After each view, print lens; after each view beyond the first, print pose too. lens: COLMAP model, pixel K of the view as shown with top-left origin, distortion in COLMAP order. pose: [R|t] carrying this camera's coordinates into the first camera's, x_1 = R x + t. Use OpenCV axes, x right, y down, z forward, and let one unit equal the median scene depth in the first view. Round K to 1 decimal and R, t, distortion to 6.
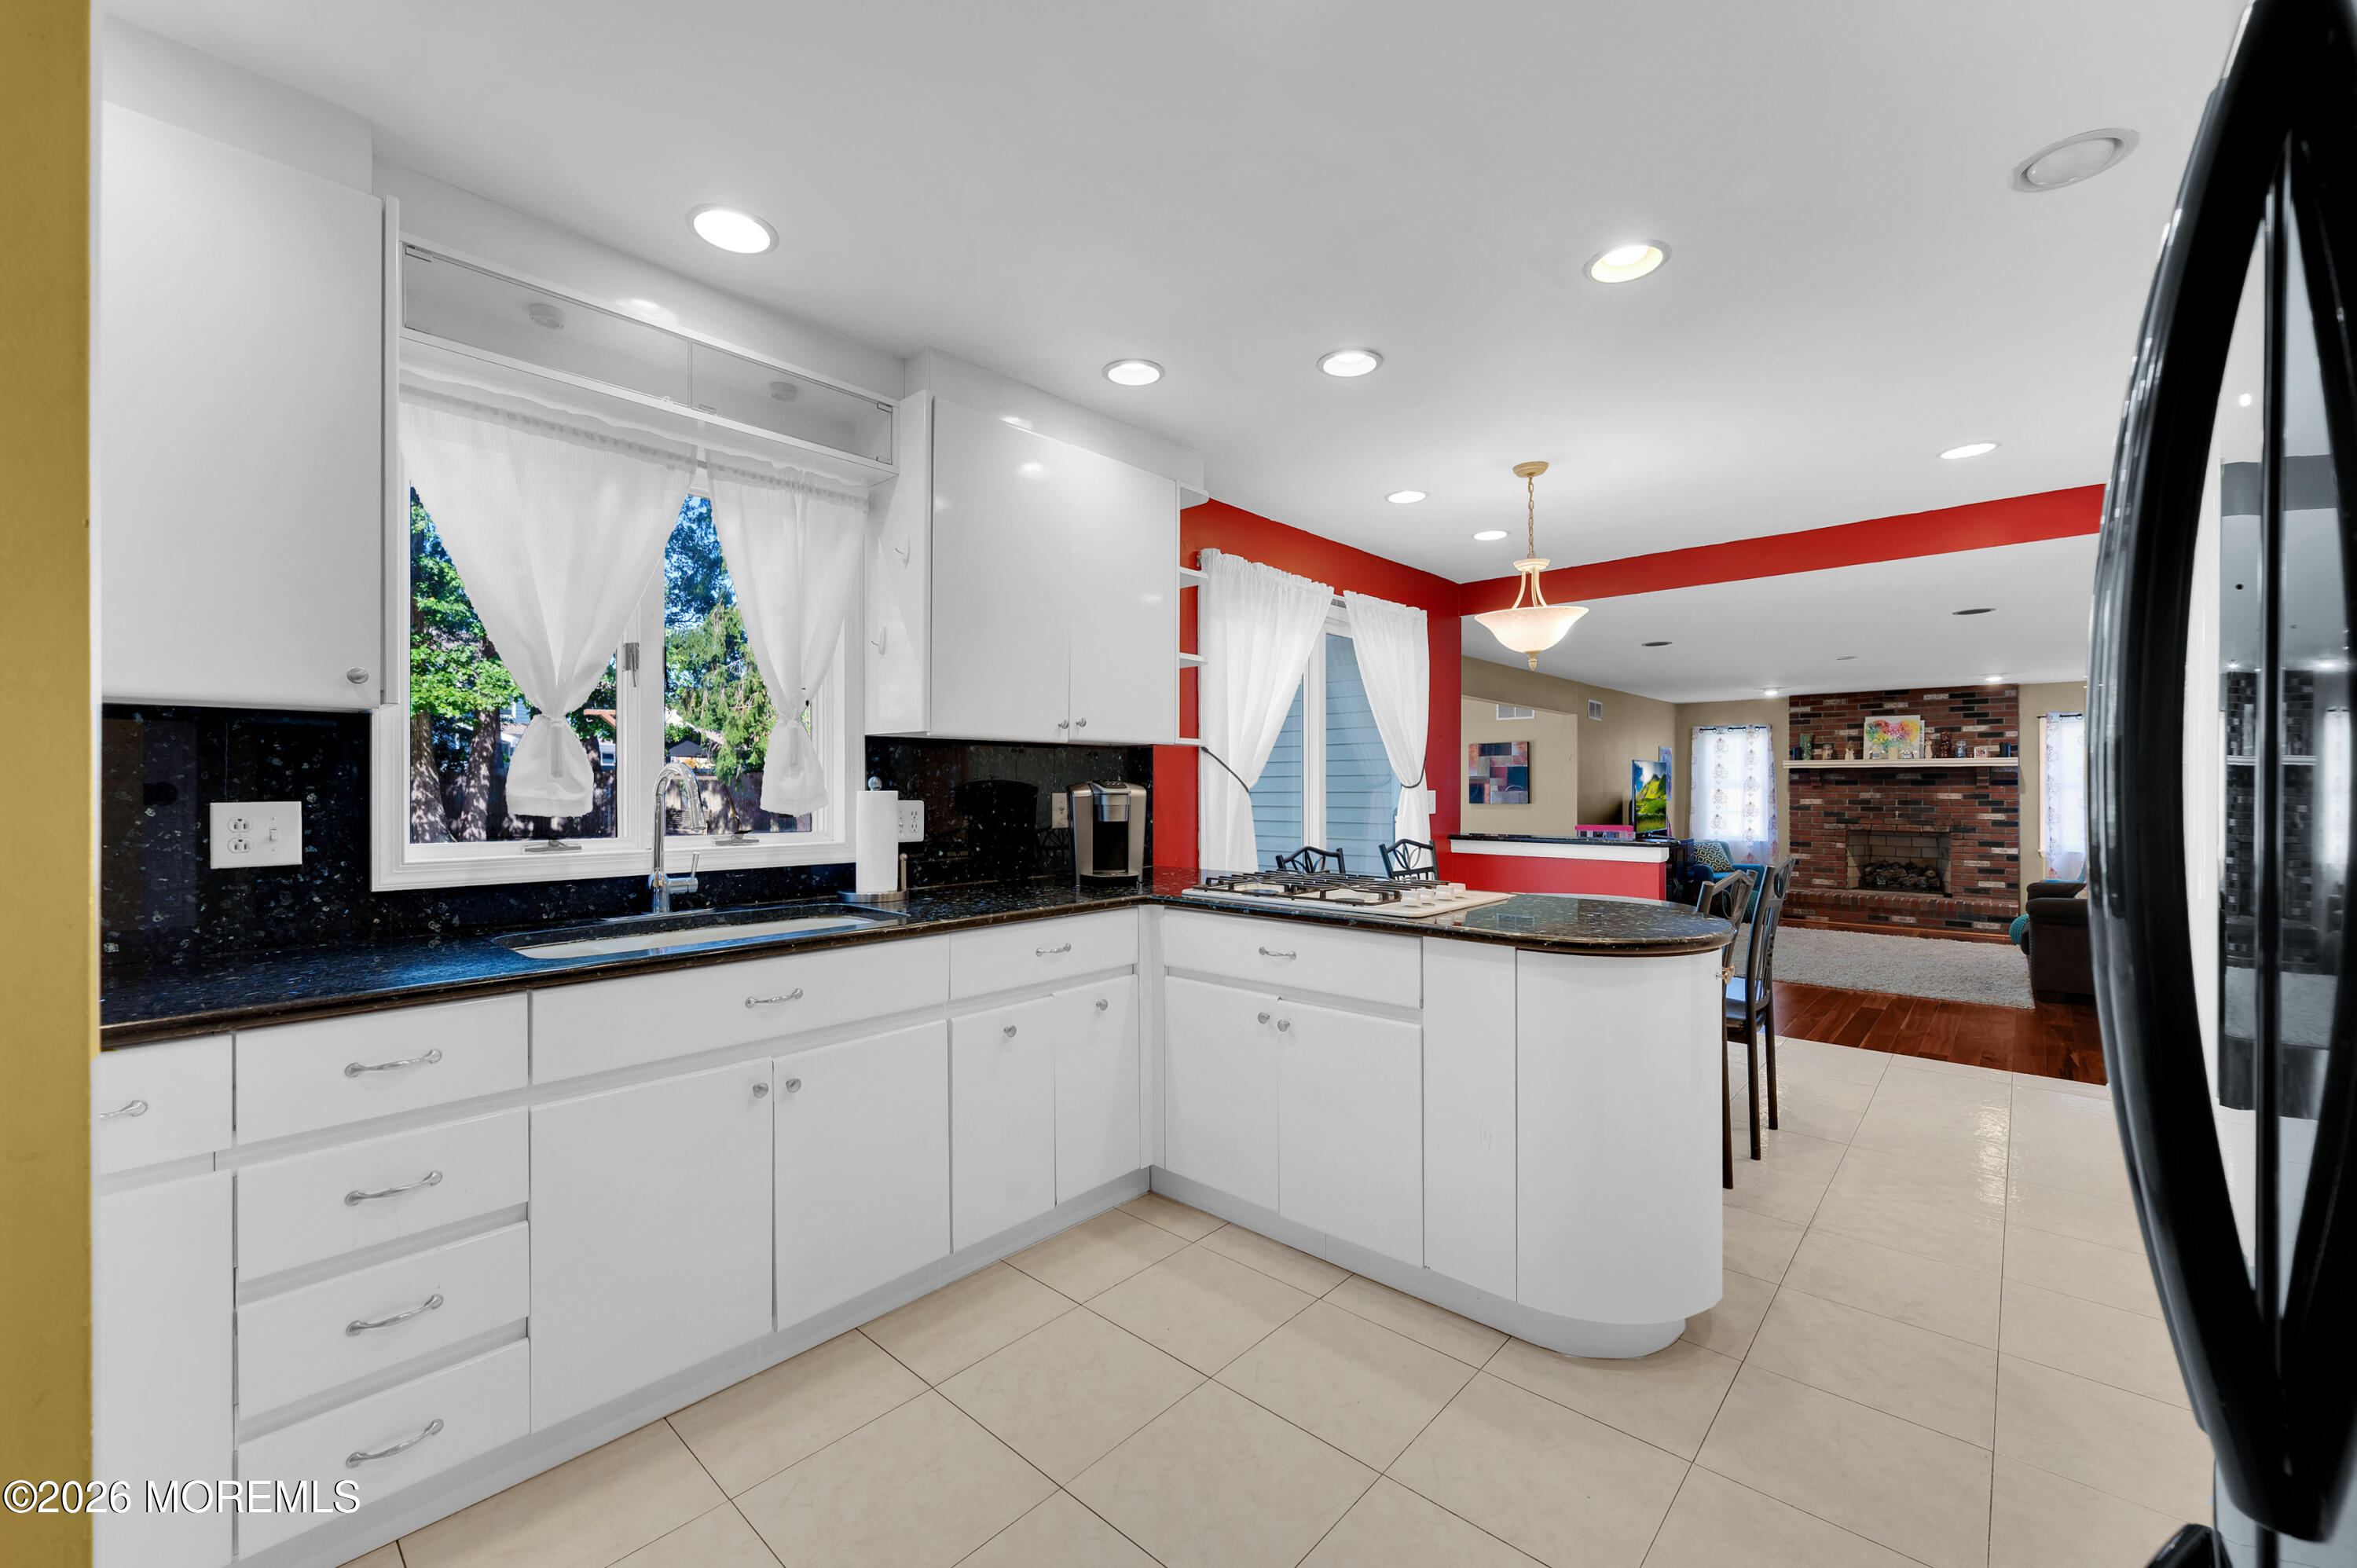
lens RADIAL K [[936.4, 0, 1158.1], [0, 936.4, 785.3], [0, 0, 1]] dist [-0.003924, -0.000558]
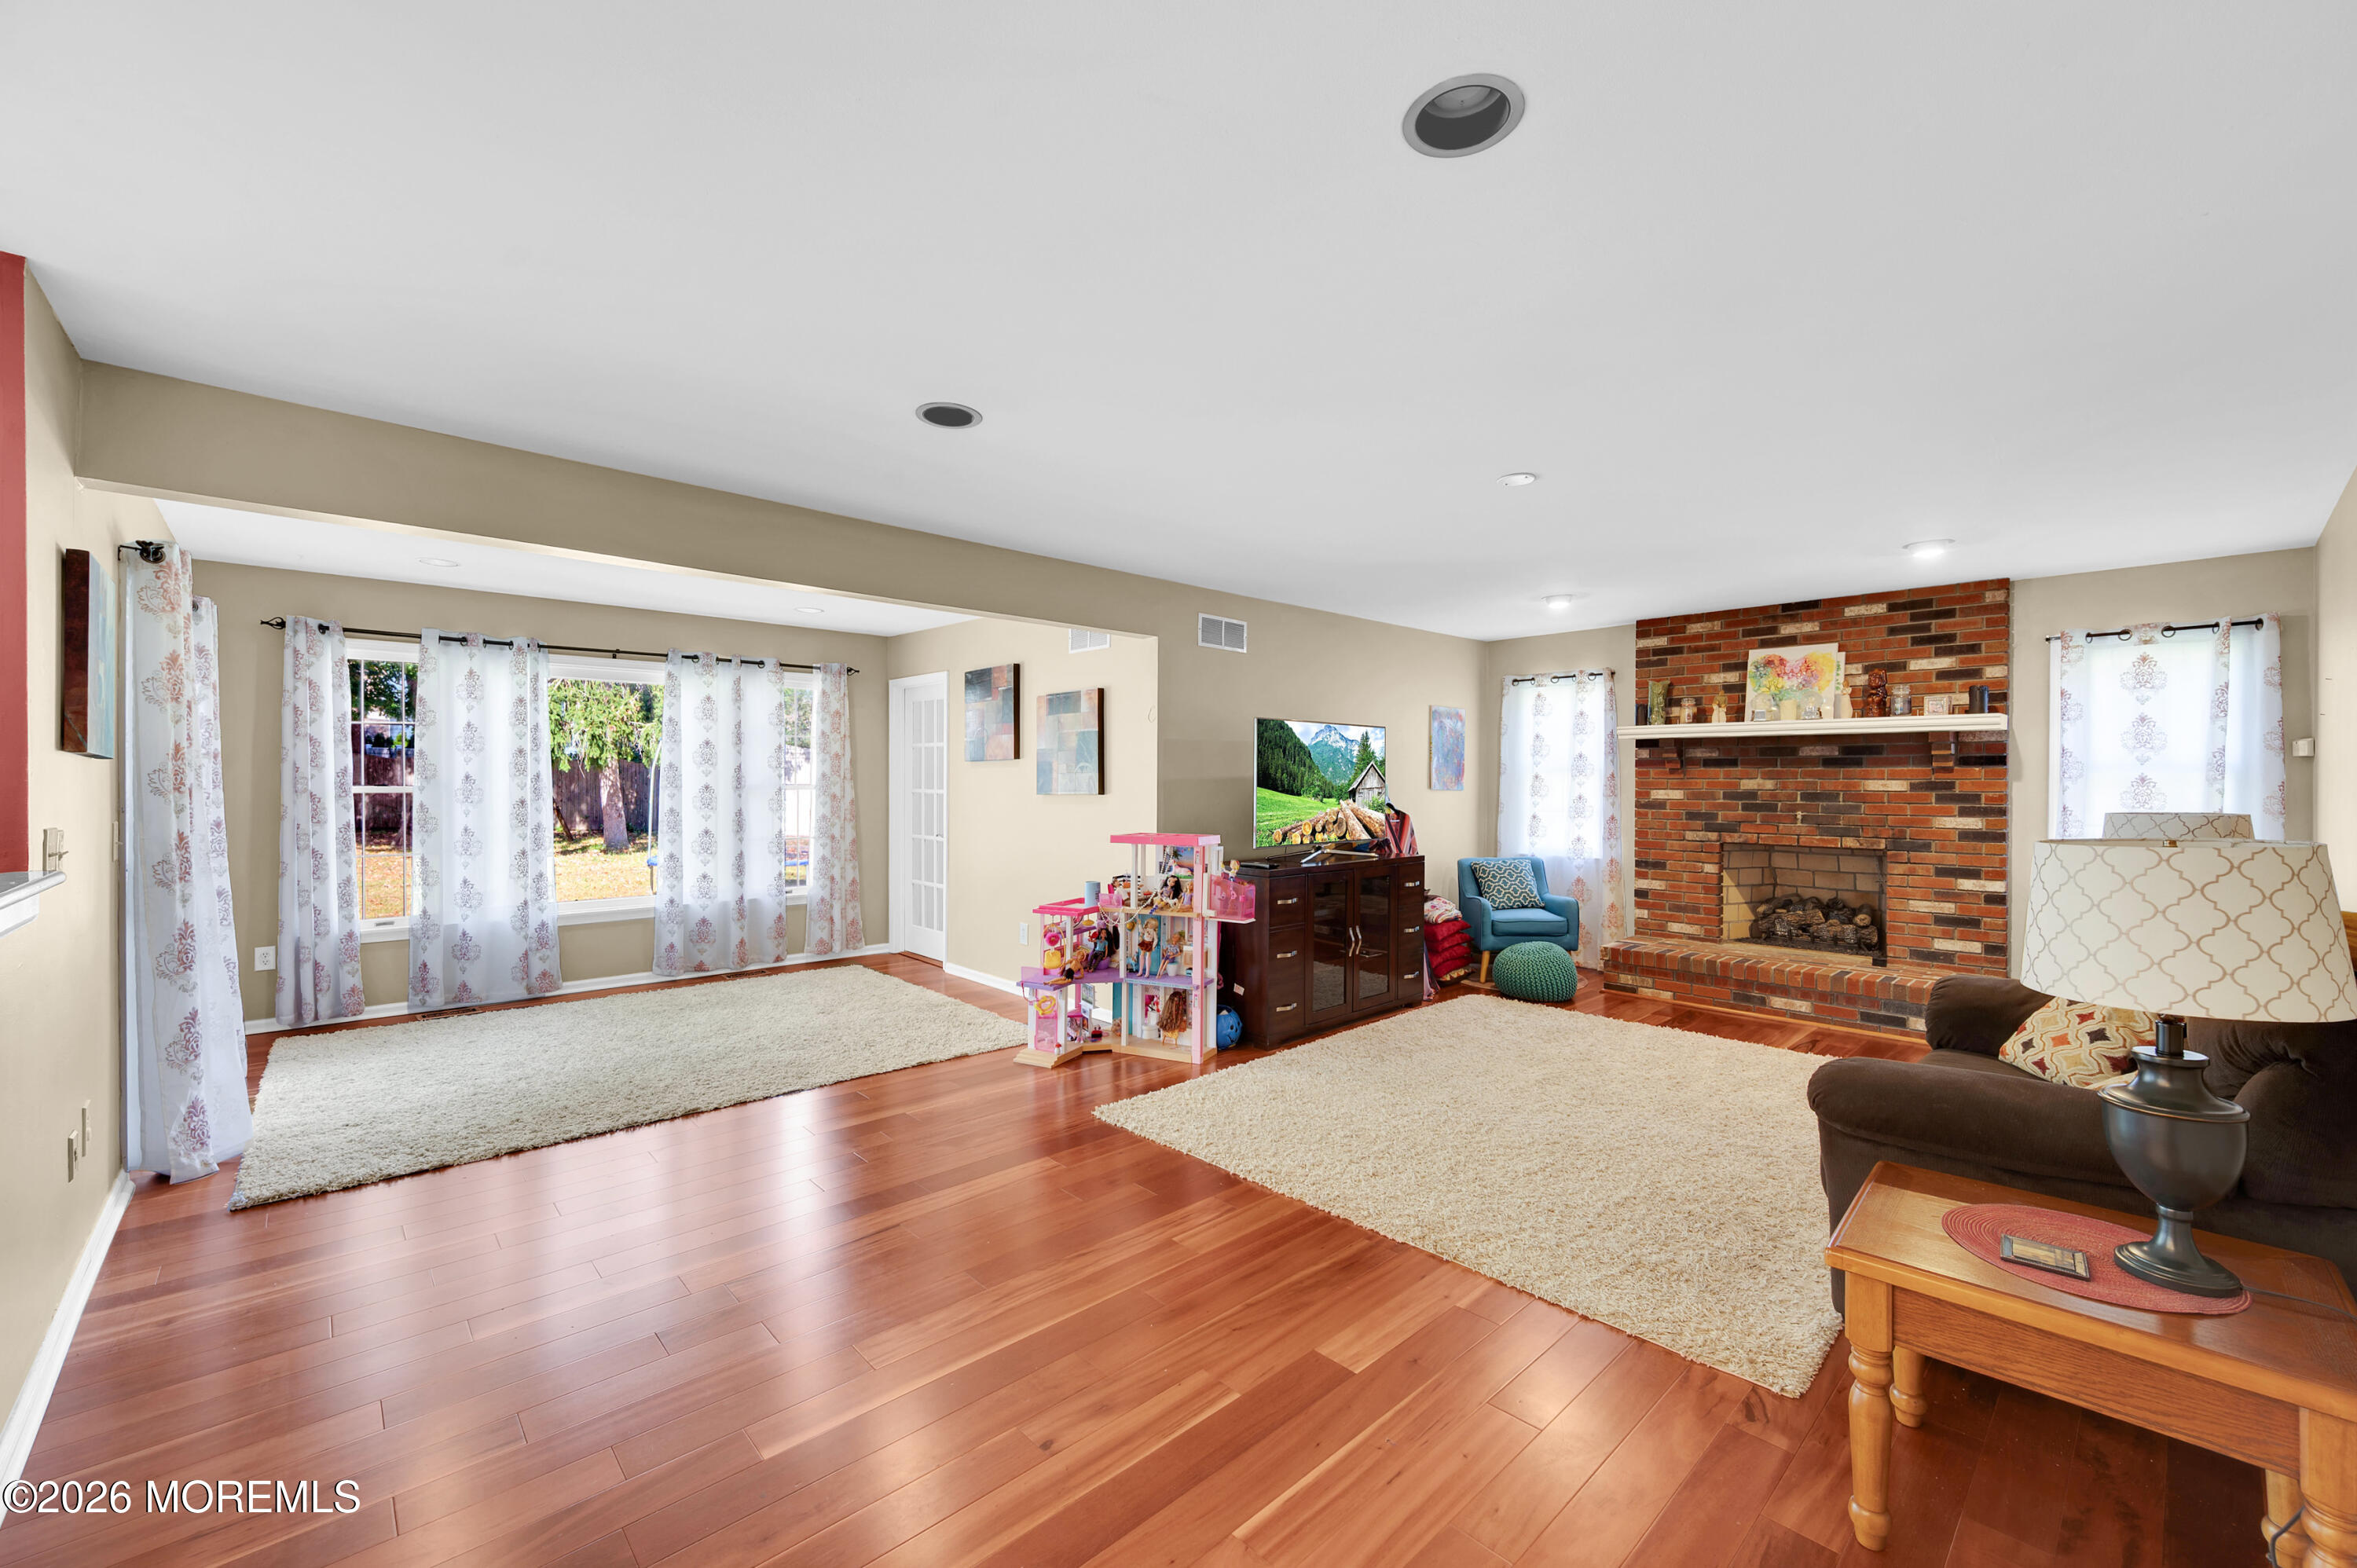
lens RADIAL K [[936.4, 0, 1156.0], [0, 936.4, 789.0], [0, 0, 1]] dist [-0.003924, -0.000558]
pose [[0.996824, 0.004346, -0.079513, 0.443368], [-0.003408, 0.999923, 0.011920, 0.008207], [0.079558, -0.011611, 0.996763, 0.394500]]
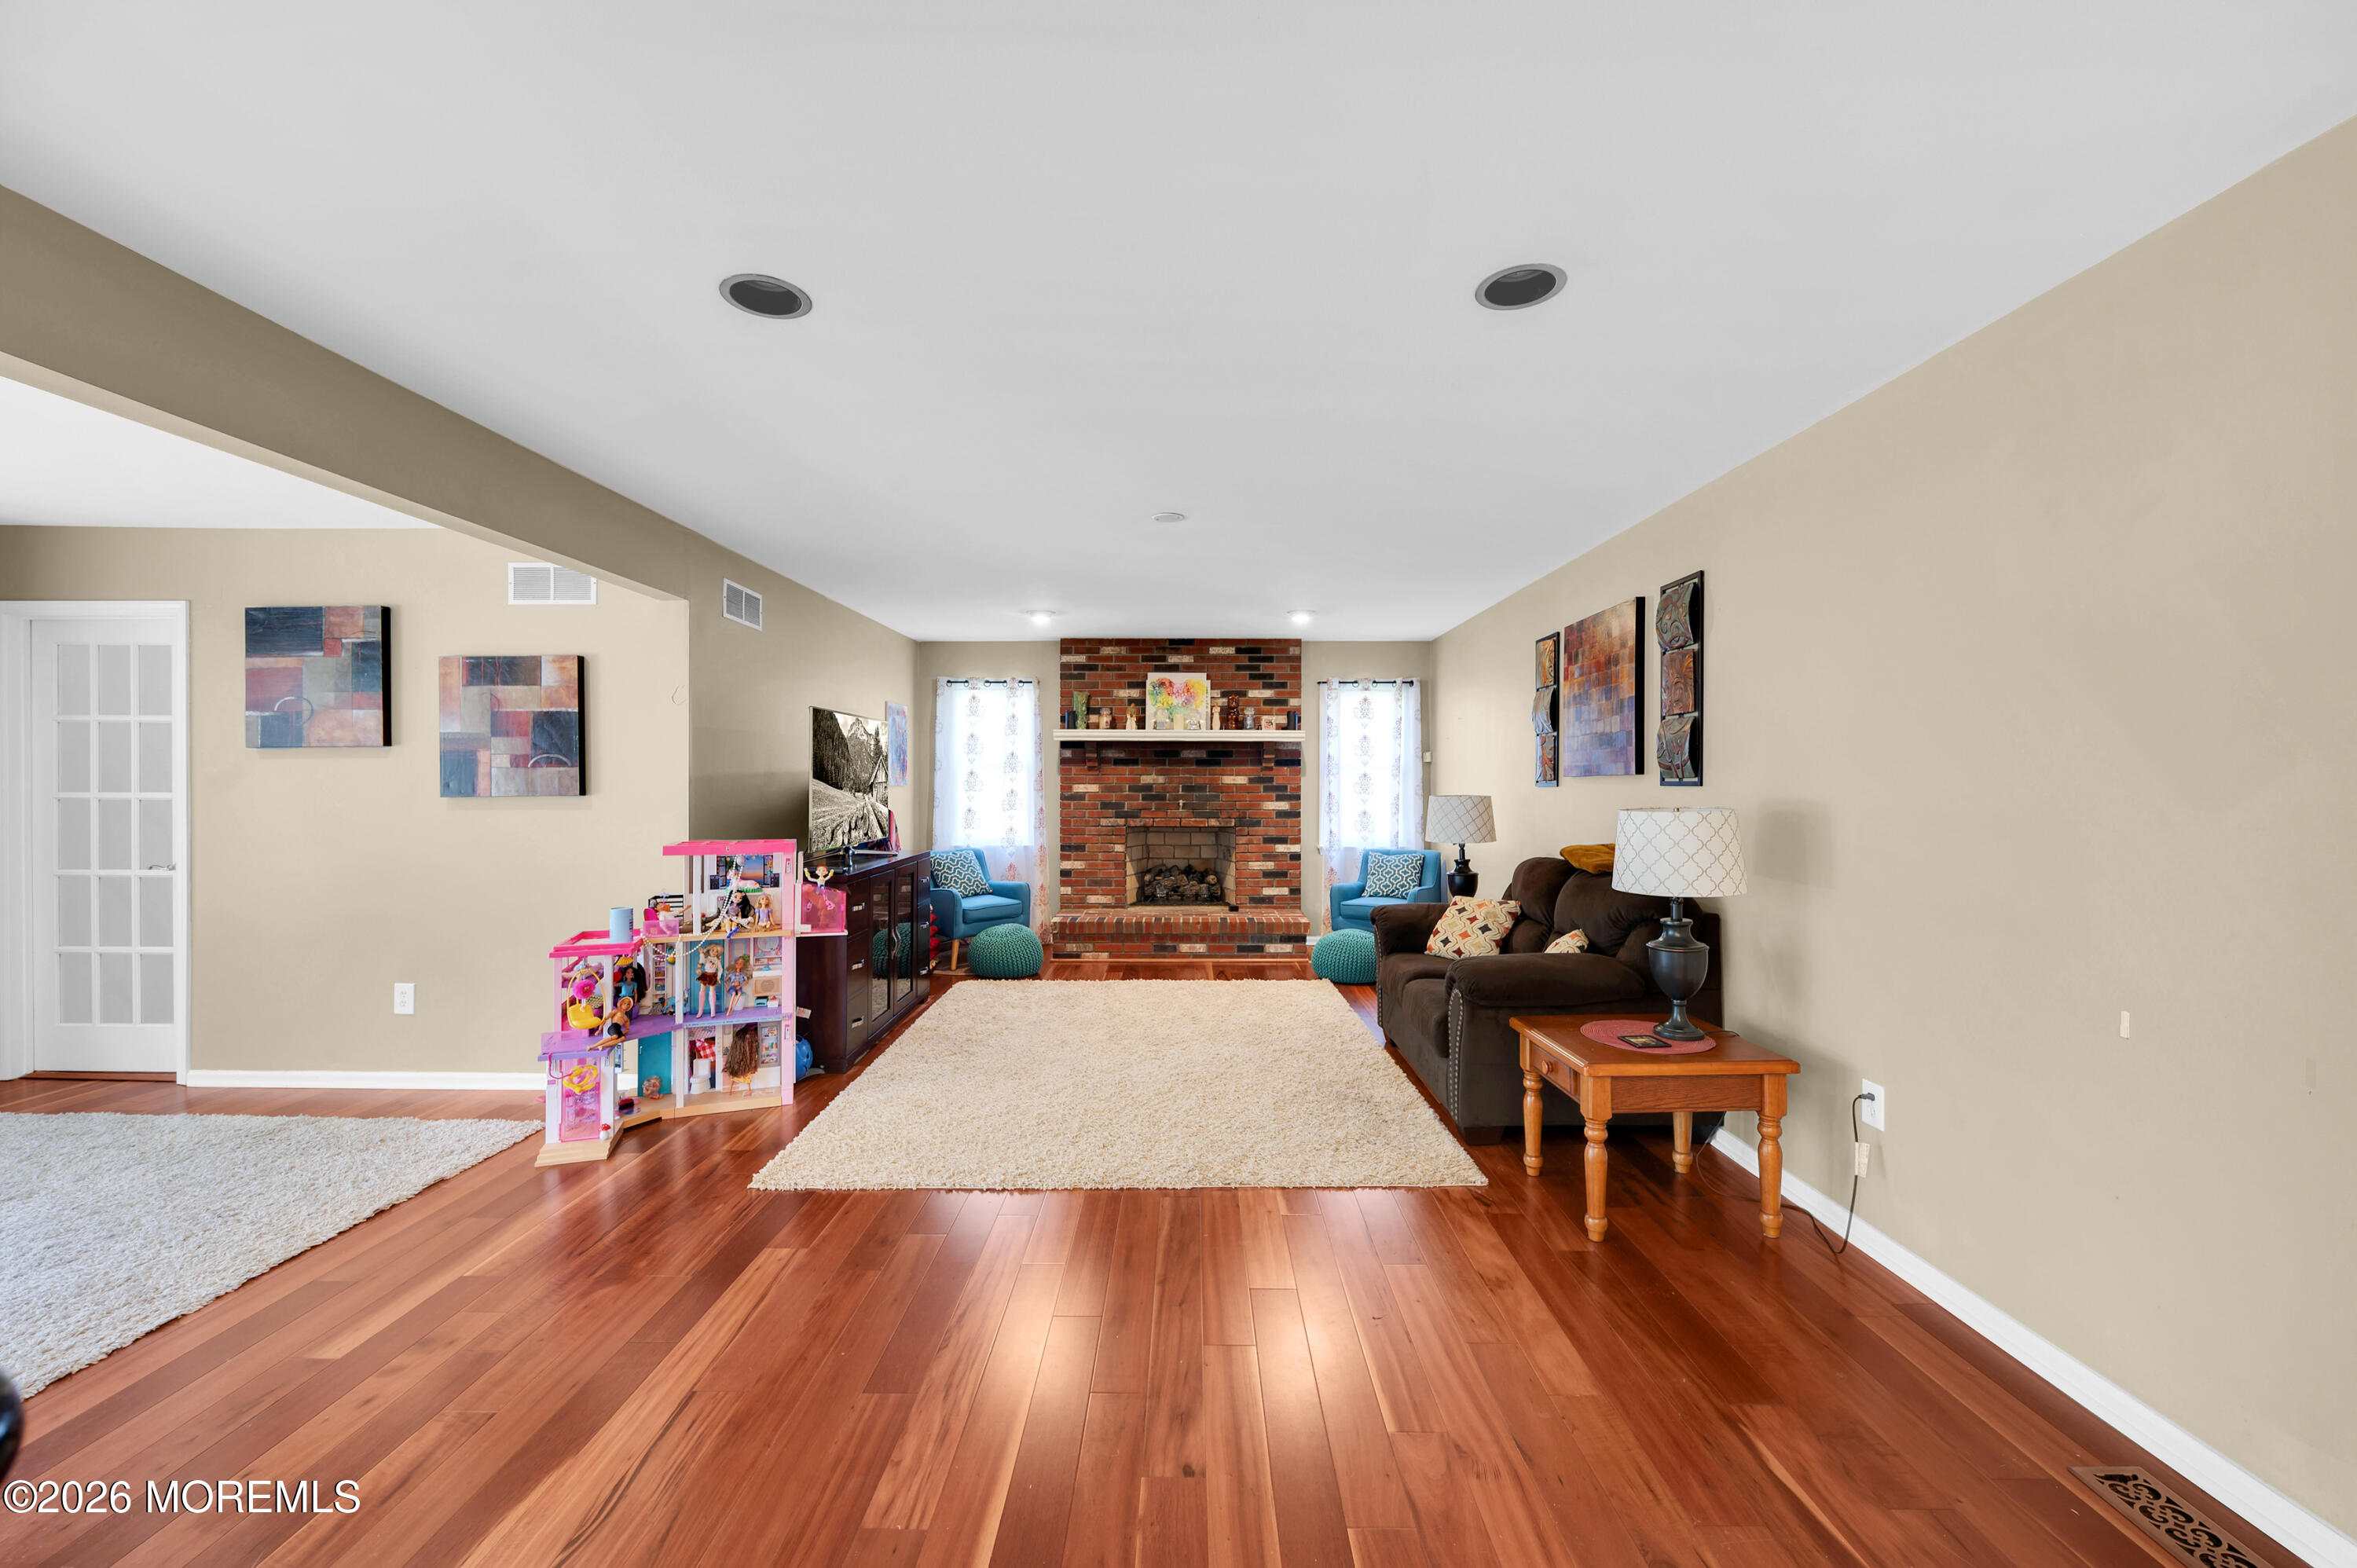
lens RADIAL K [[936.4, 0, 1181.7], [0, 936.4, 783.4], [0, 0, 1]] dist [-0.003924, -0.000558]
pose [[0.737338, -0.002400, 0.675520, 0.284802], [-0.004028, 0.999960, 0.007950, 0.008390], [-0.675512, -0.008583, 0.737299, 0.447511]]
